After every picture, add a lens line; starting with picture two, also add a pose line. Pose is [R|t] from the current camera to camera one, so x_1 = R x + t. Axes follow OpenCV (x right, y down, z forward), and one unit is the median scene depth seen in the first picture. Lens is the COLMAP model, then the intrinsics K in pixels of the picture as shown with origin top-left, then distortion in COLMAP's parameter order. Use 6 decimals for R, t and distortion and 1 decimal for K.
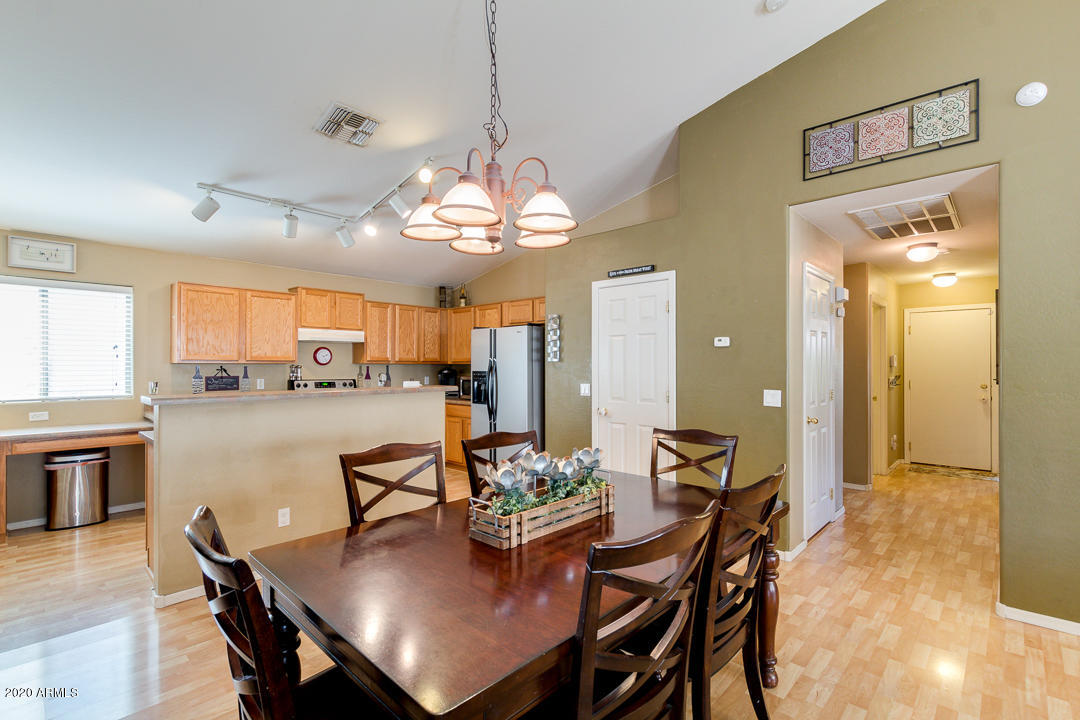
lens RADIAL K [[495.9, 0, 545.4], [0, 495.9, 362.2], [0, 0, 1]] dist [0.002614, -0.003154]
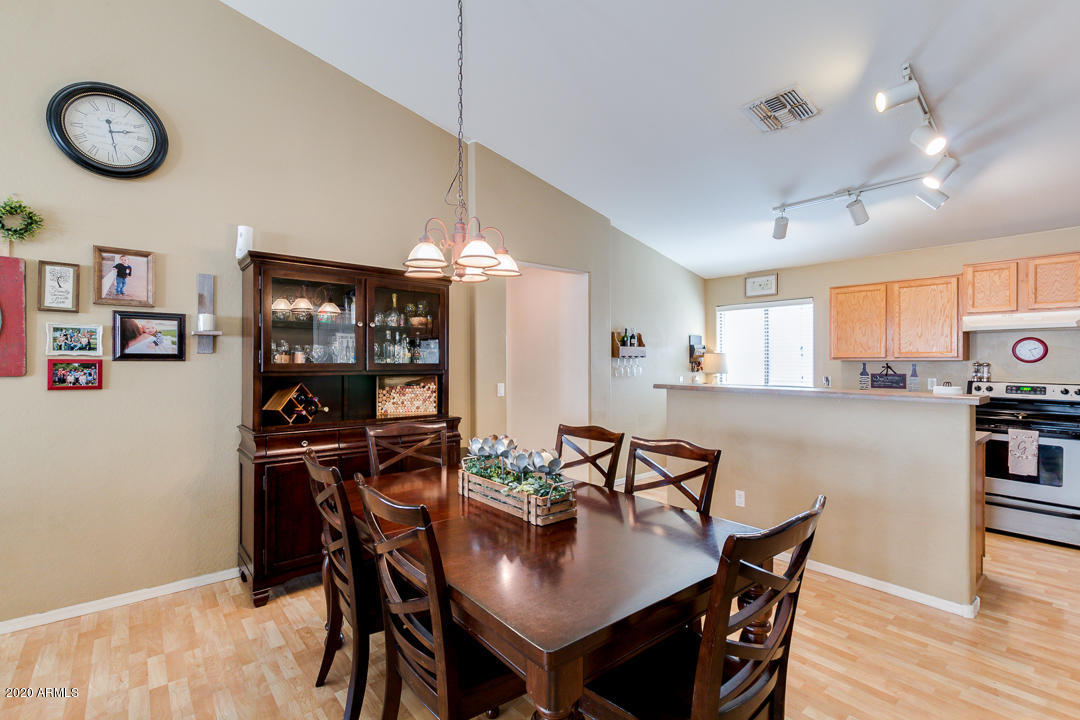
lens RADIAL K [[495.9, 0, 541.8], [0, 495.9, 363.3], [0, 0, 1]] dist [0.002614, -0.003154]
pose [[-0.126744, 0.003071, -0.991931, 0.441937], [0.005180, 0.999984, 0.002434, 0.002062], [0.991922, -0.004830, -0.126758, 0.484964]]
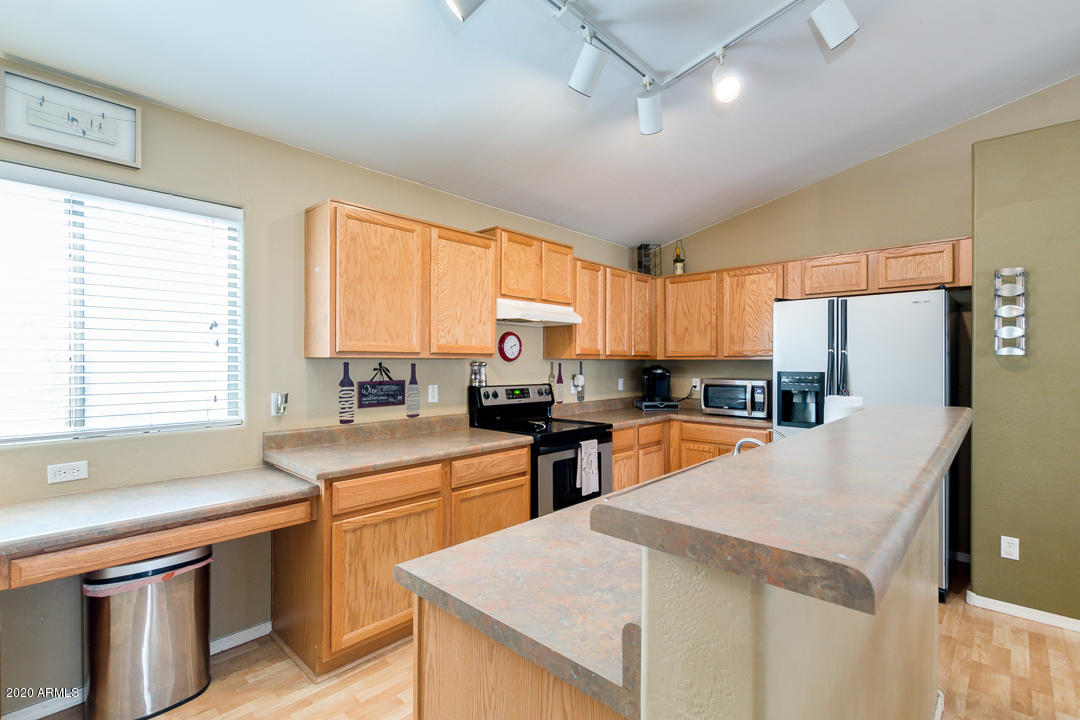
lens RADIAL K [[495.9, 0, 539.3], [0, 495.9, 362.0], [0, 0, 1]] dist [0.002614, -0.003154]
pose [[0.999990, 0.001234, -0.004298, -0.510529], [-0.001202, 0.999971, 0.007495, 0.002524], [0.004307, -0.007490, 0.999963, 0.475569]]
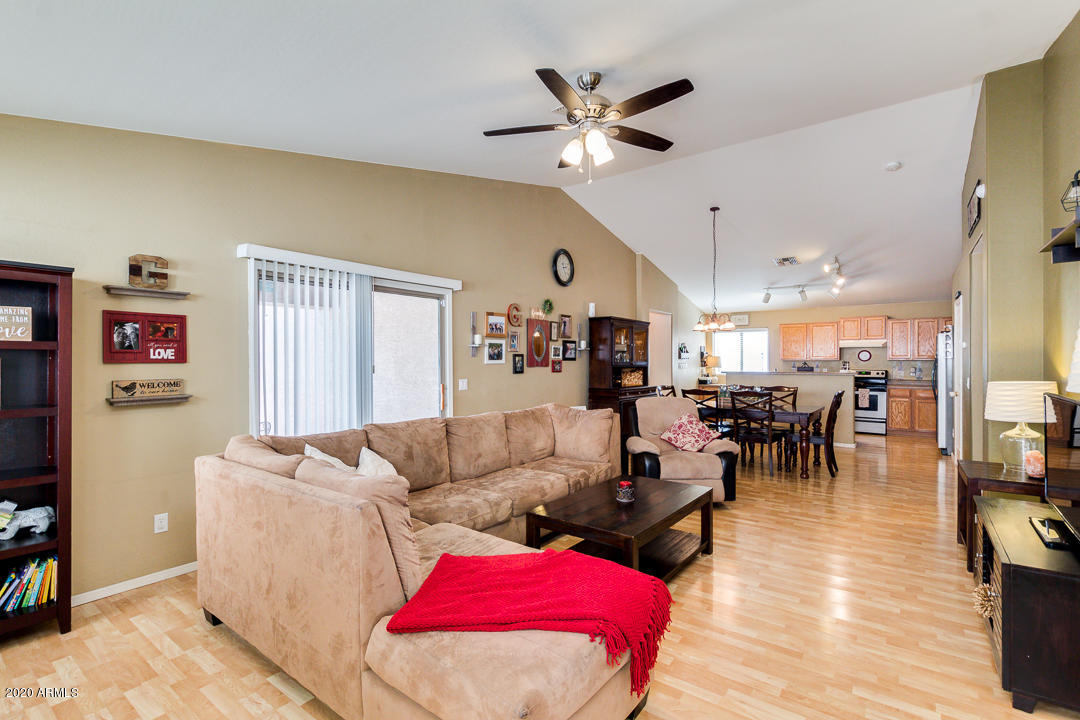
lens RADIAL K [[495.9, 0, 534.0], [0, 495.9, 364.8], [0, 0, 1]] dist [0.002614, -0.003154]
pose [[0.098462, 0.006722, -0.995118, 1.355778], [0.005730, 0.999957, 0.007322, -0.001243], [0.995124, -0.006423, 0.098419, -0.322147]]
